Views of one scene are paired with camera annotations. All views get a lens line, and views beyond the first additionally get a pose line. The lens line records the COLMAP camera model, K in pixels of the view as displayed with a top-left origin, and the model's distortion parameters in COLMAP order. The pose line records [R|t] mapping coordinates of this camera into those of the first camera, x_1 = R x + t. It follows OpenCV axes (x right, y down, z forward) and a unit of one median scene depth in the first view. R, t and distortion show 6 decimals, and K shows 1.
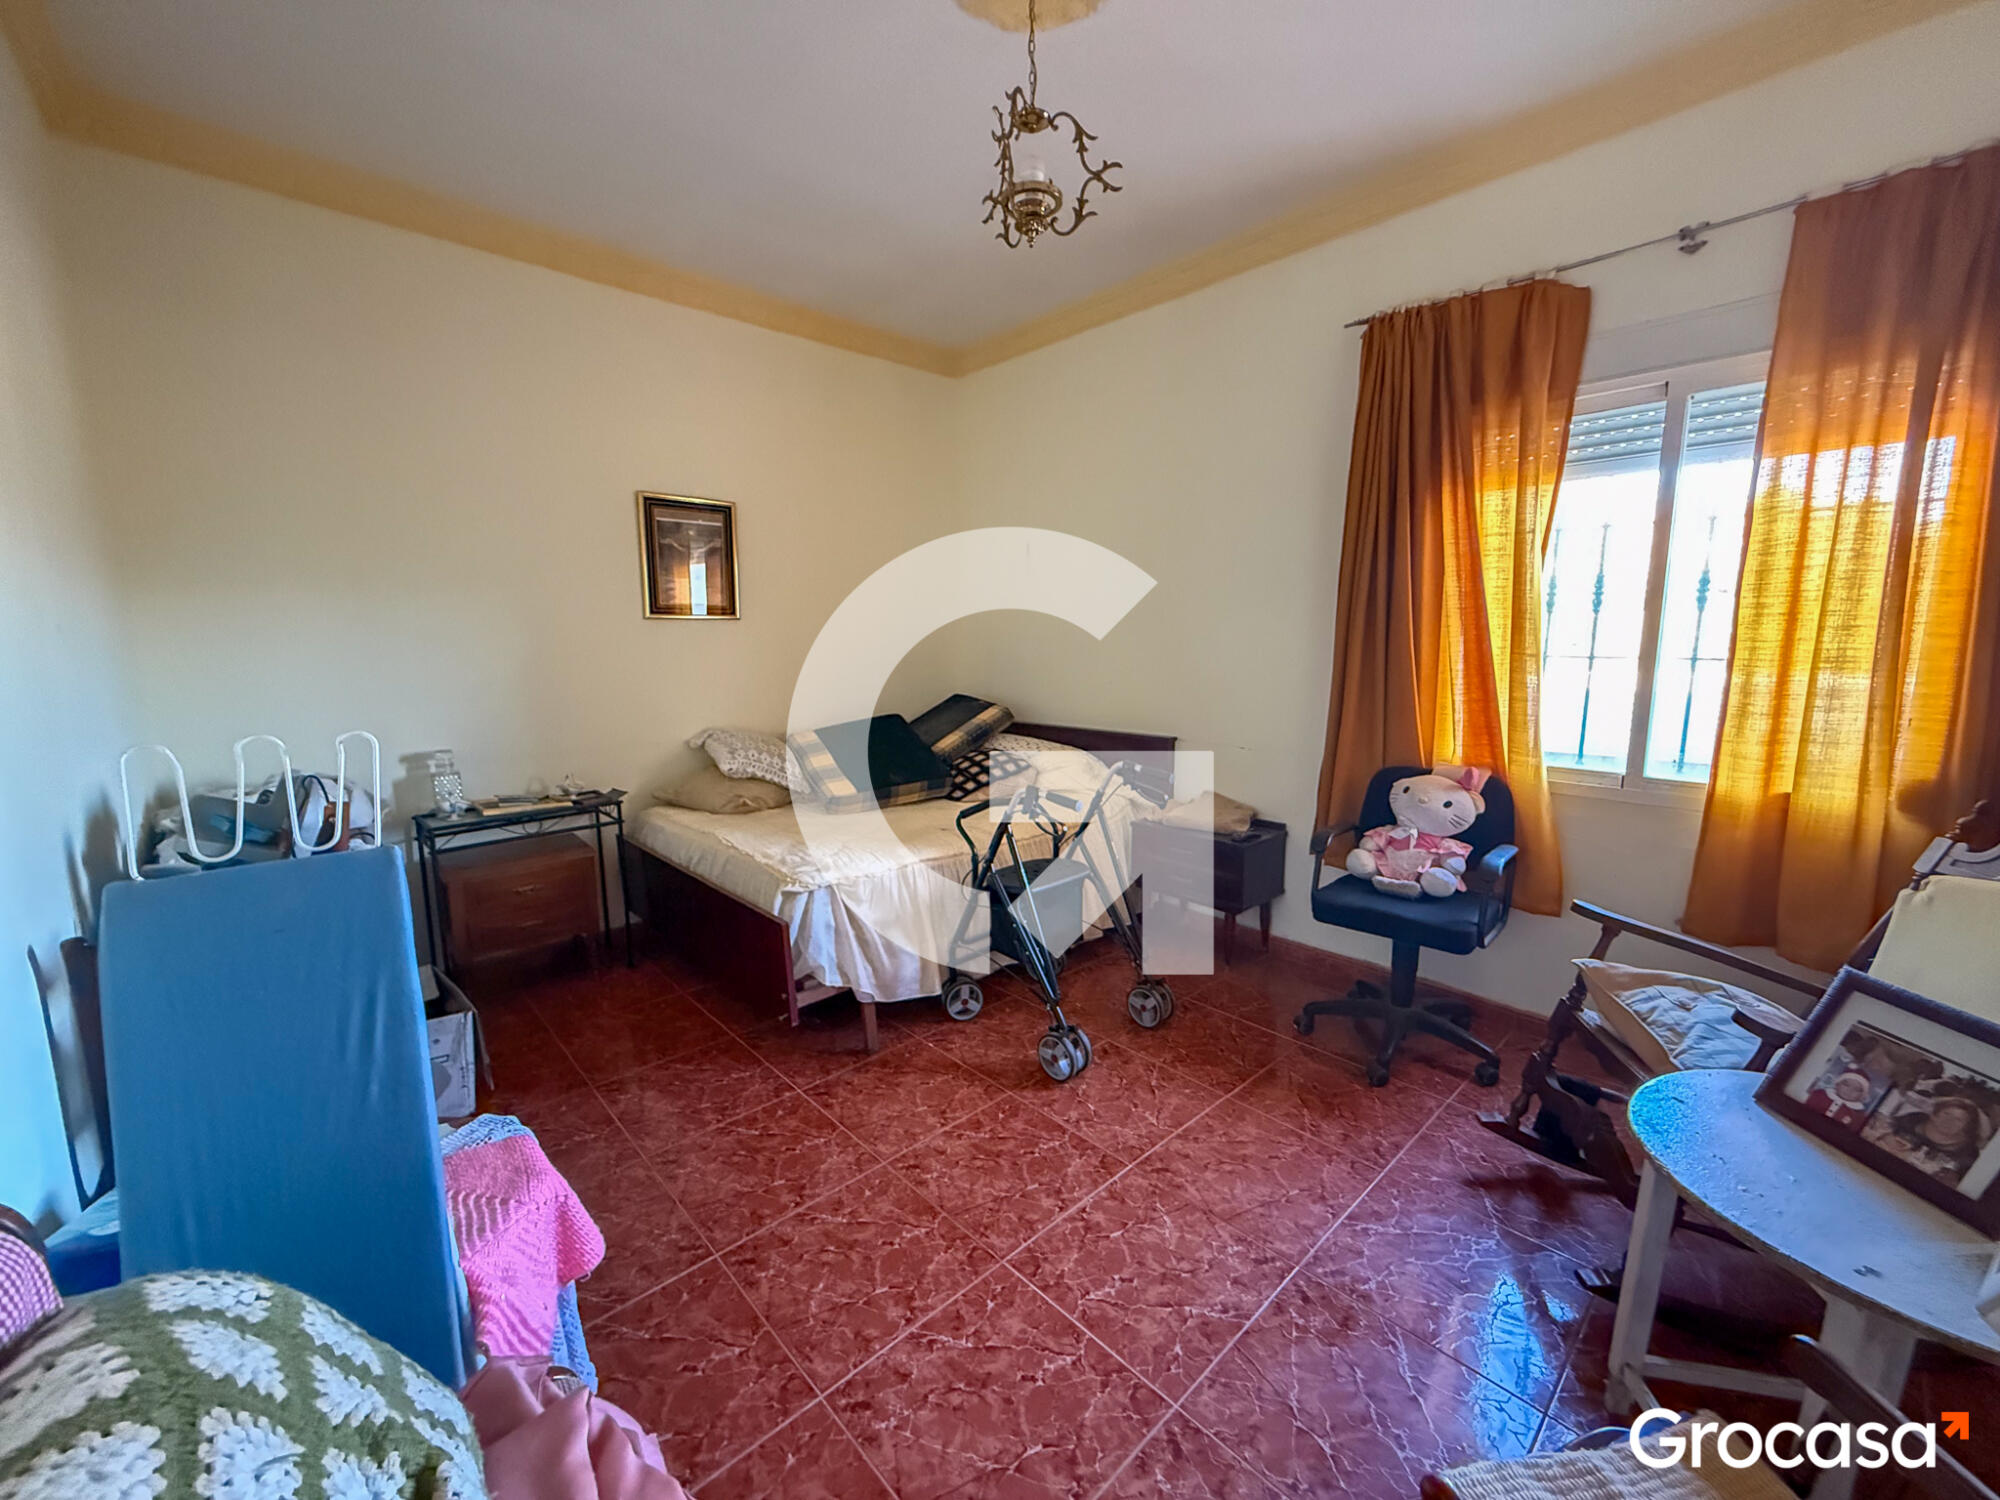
lens RADIAL K [[796.4, 0, 997.4], [0, 796.4, 749.8], [0, 0, 1]] dist [0.000209, -0.000094]
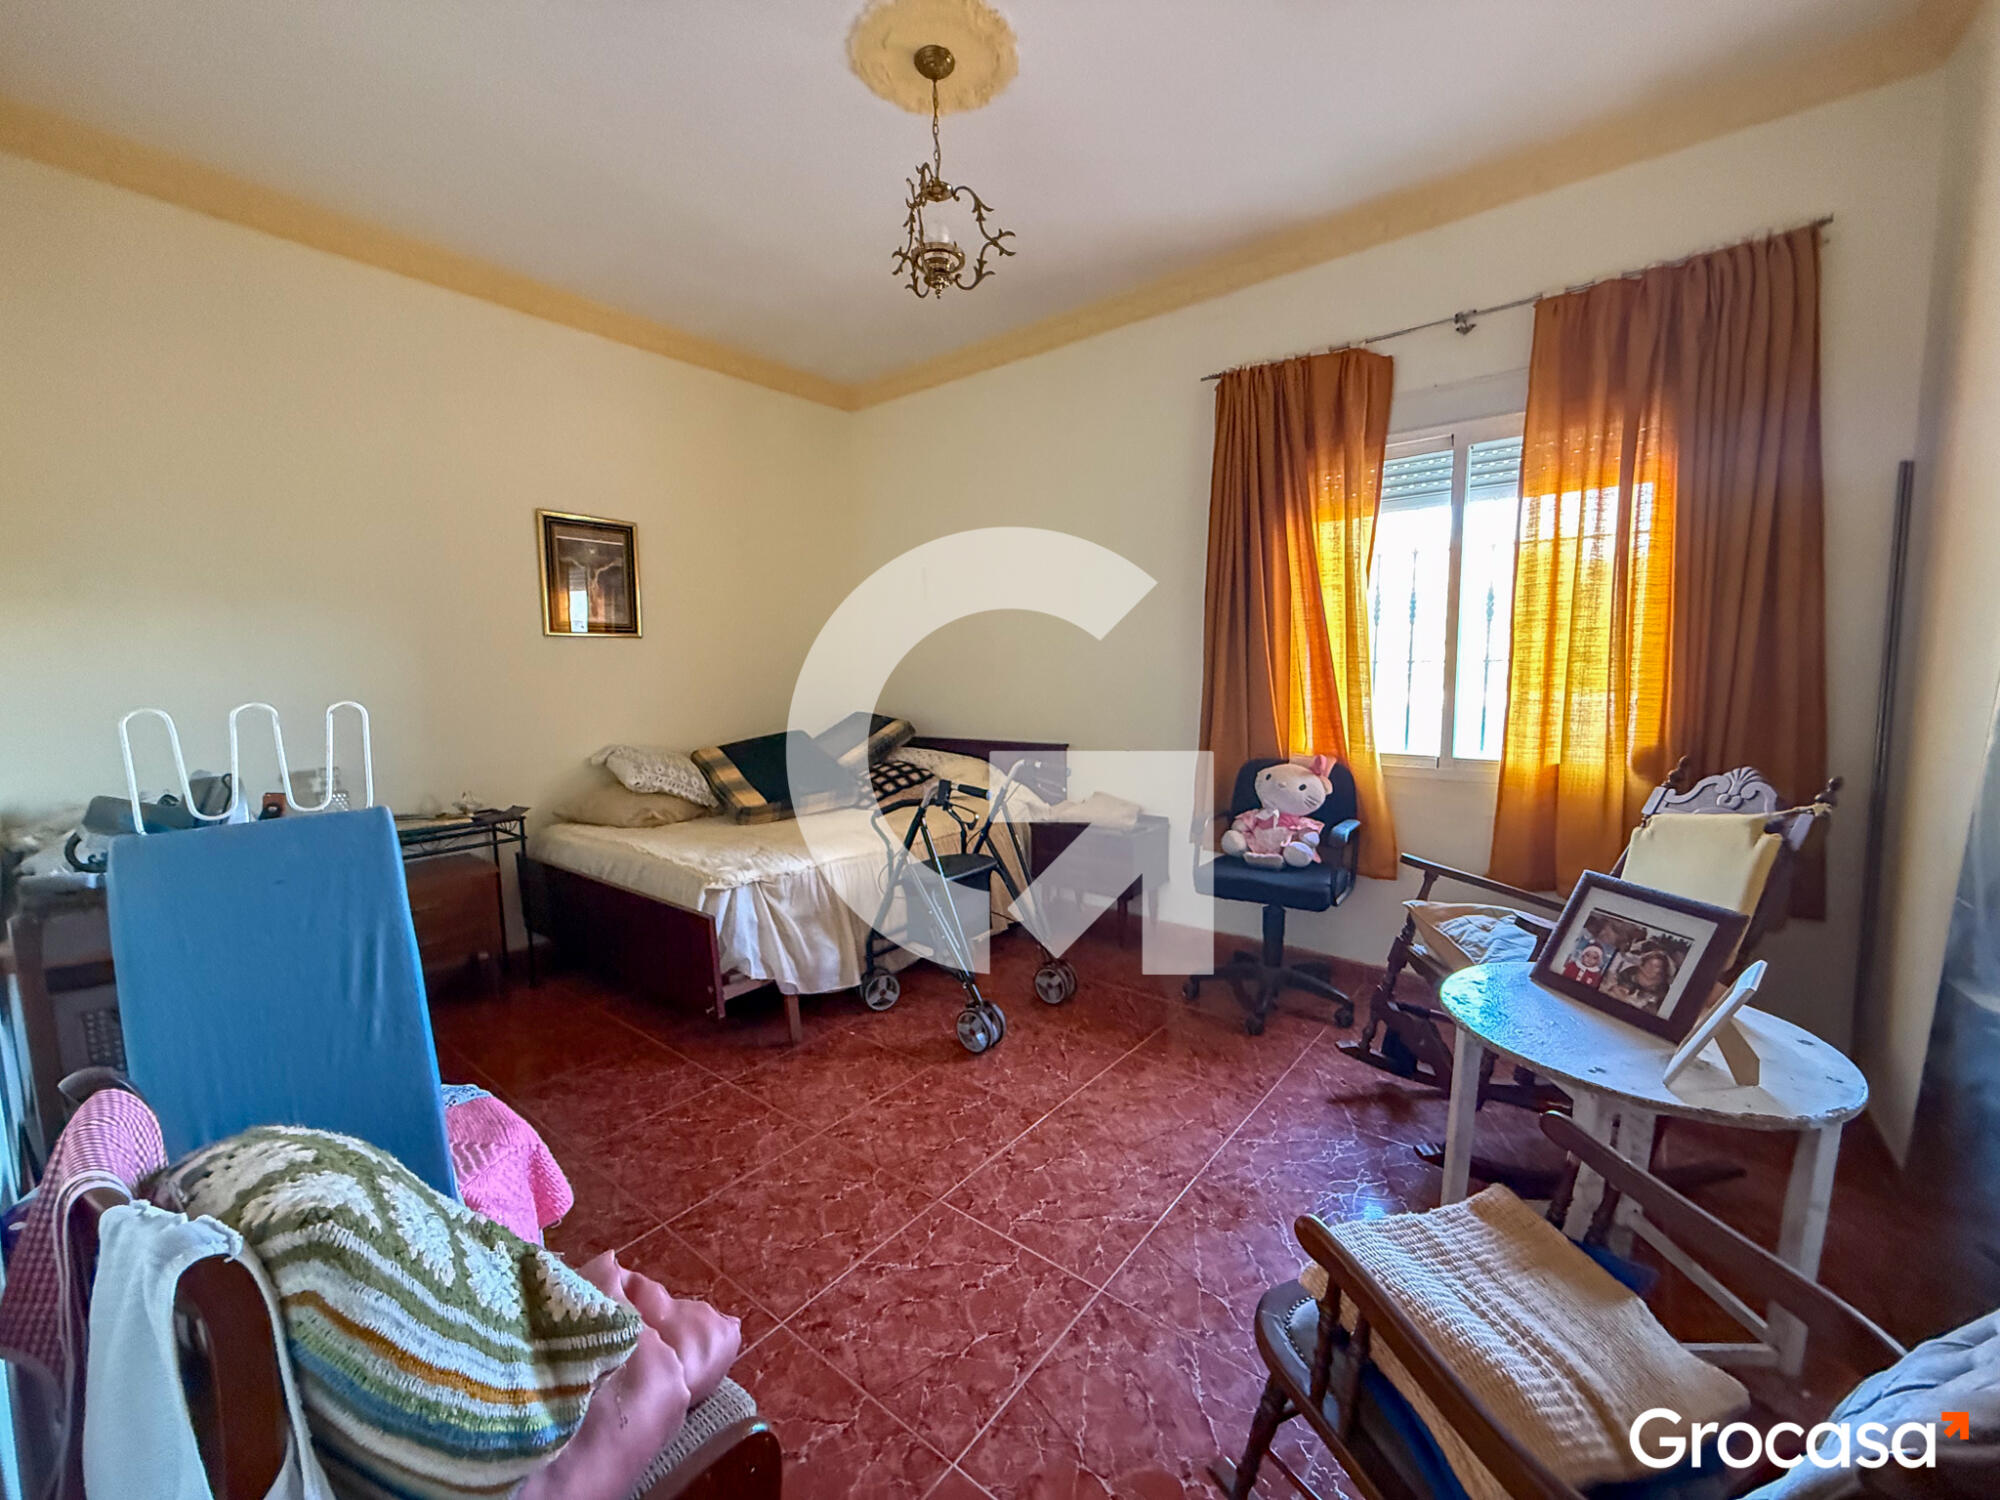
lens RADIAL K [[796.4, 0, 997.4], [0, 796.4, 749.8], [0, 0, 1]] dist [0.000209, -0.000094]
pose [[0.989147, -0.023105, 0.145101, -0.056049], [0.029457, 0.998692, -0.041783, 0.069359], [-0.143946, 0.045603, 0.988534, -0.116765]]
